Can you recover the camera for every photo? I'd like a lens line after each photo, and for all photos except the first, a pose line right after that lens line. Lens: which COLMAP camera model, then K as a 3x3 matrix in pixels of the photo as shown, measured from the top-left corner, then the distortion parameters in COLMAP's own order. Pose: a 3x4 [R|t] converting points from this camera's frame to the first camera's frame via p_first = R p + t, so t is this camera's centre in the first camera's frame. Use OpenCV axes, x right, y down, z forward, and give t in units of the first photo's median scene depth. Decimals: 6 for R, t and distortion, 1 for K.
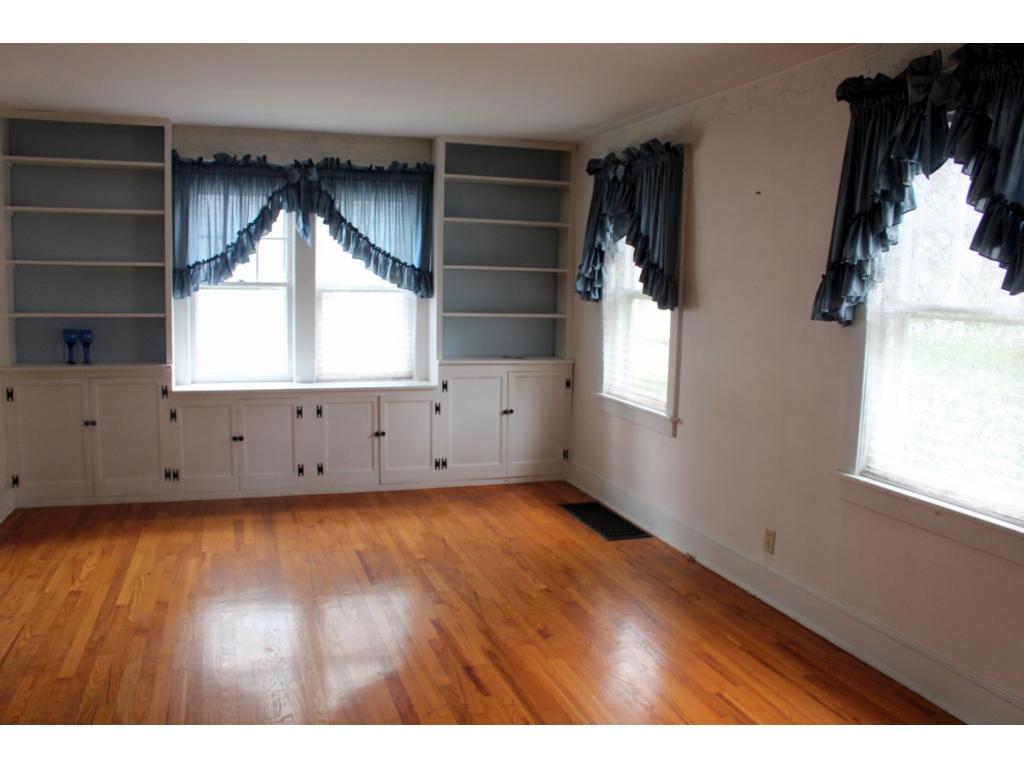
lens RADIAL K [[845.8, 0, 512.0], [0, 845.8, 384.0], [0, 0, 1]] dist [-0.173430, 0.131922]
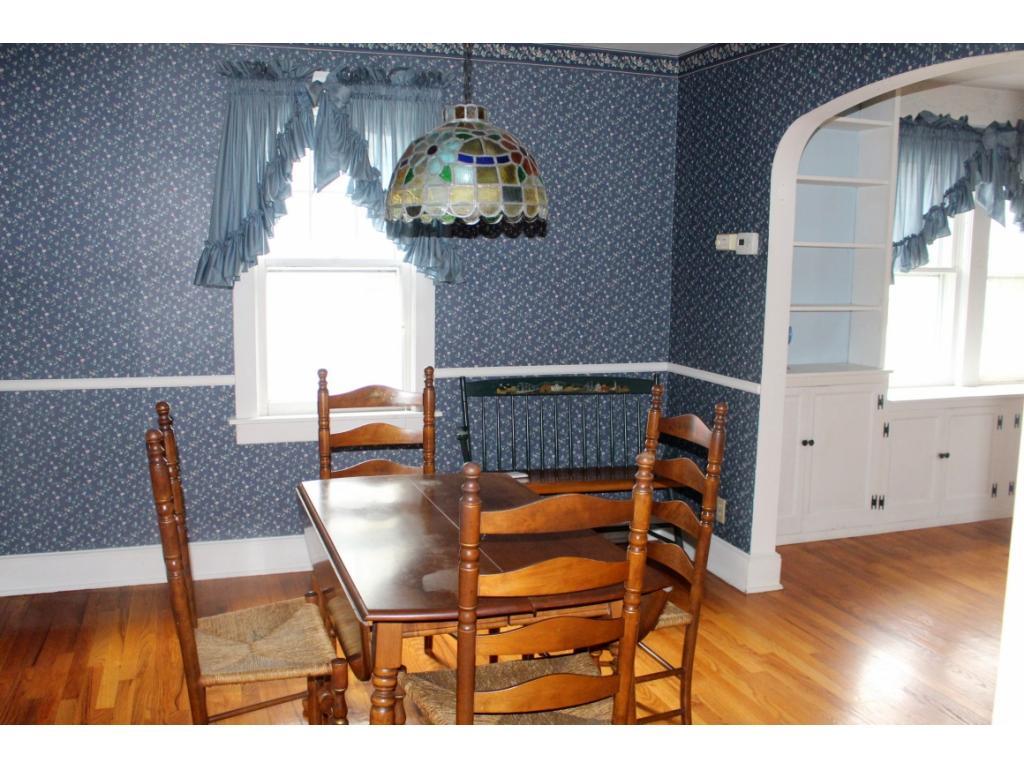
lens RADIAL K [[922.6, 0, 516.3], [0, 922.6, 389.0], [0, 0, 1]] dist [-0.152990, 0.153607]
pose [[0.999901, -0.011785, -0.007683, -0.737908], [0.011997, 0.999532, 0.028149, -0.031756], [0.007348, -0.028238, 0.999574, 0.089814]]
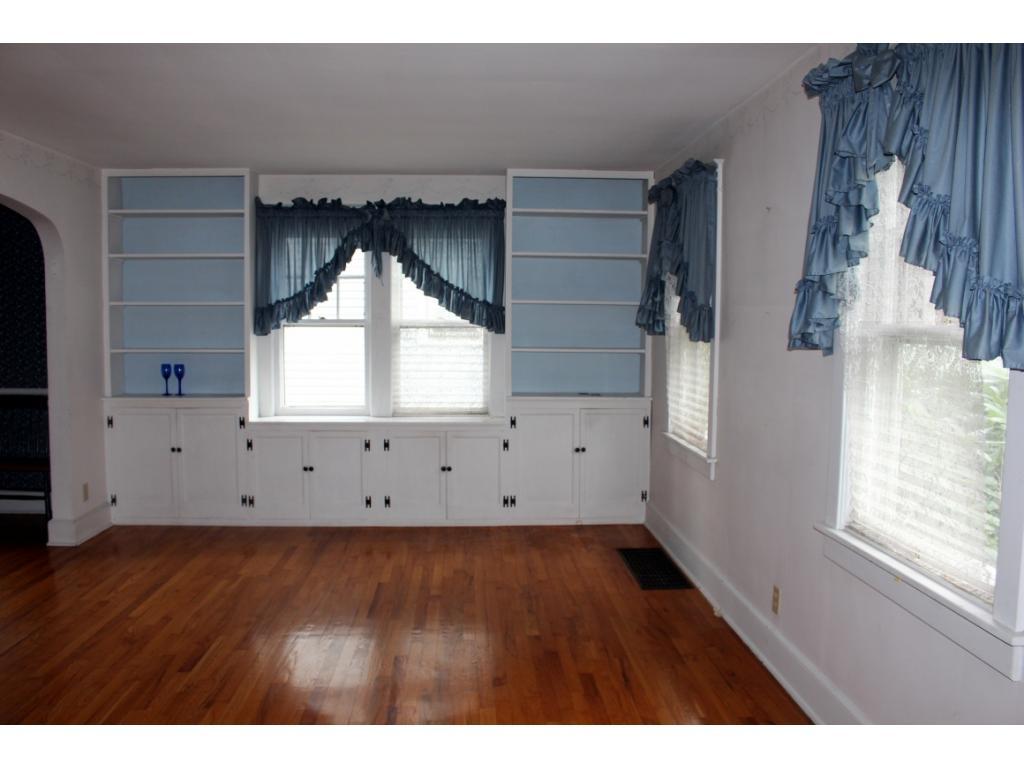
lens RADIAL K [[845.8, 0, 512.0], [0, 845.8, 384.0], [0, 0, 1]] dist [-0.173430, 0.131922]
pose [[0.964605, 0.003943, -0.263668, 0.188633], [-0.016078, 0.998907, -0.043880, 0.001122], [0.263207, 0.046566, 0.963615, 0.049556]]
